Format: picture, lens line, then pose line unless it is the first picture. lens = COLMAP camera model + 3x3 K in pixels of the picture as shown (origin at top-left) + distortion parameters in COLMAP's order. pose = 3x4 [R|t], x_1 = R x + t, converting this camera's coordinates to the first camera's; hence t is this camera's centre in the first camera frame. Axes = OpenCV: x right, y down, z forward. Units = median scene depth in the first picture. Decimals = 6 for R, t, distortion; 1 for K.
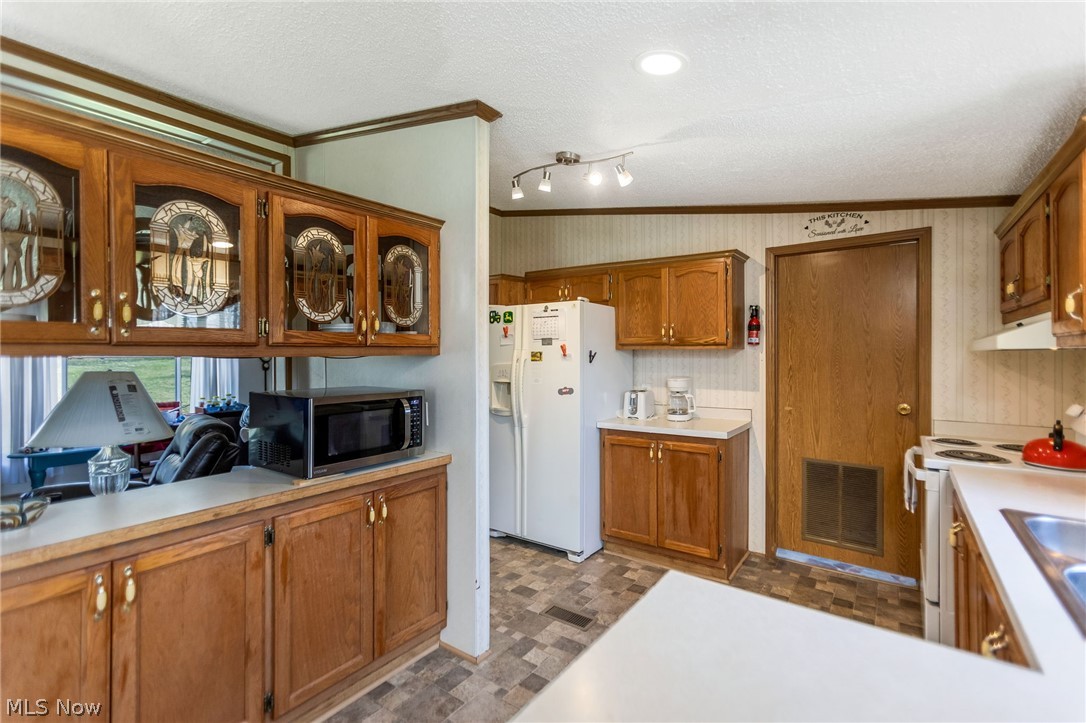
lens RADIAL K [[488.9, 0, 546.9], [0, 488.9, 366.0], [0, 0, 1]] dist [-0.000008, 0.001093]
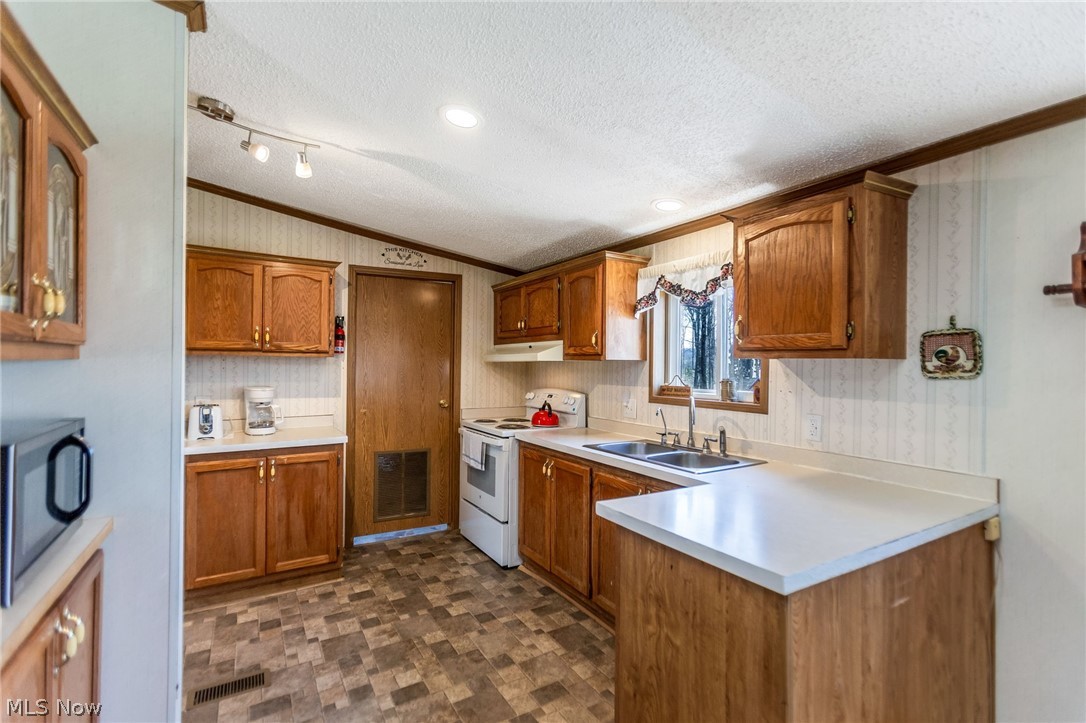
lens RADIAL K [[496.2, 0, 541.8], [0, 496.2, 379.2], [0, 0, 1]] dist [-0.000801, 0.000639]
pose [[0.401750, -0.023075, 0.915458, -0.409141], [0.013952, 0.999721, 0.019076, -0.001451], [-0.915643, 0.005109, 0.401960, 0.172004]]
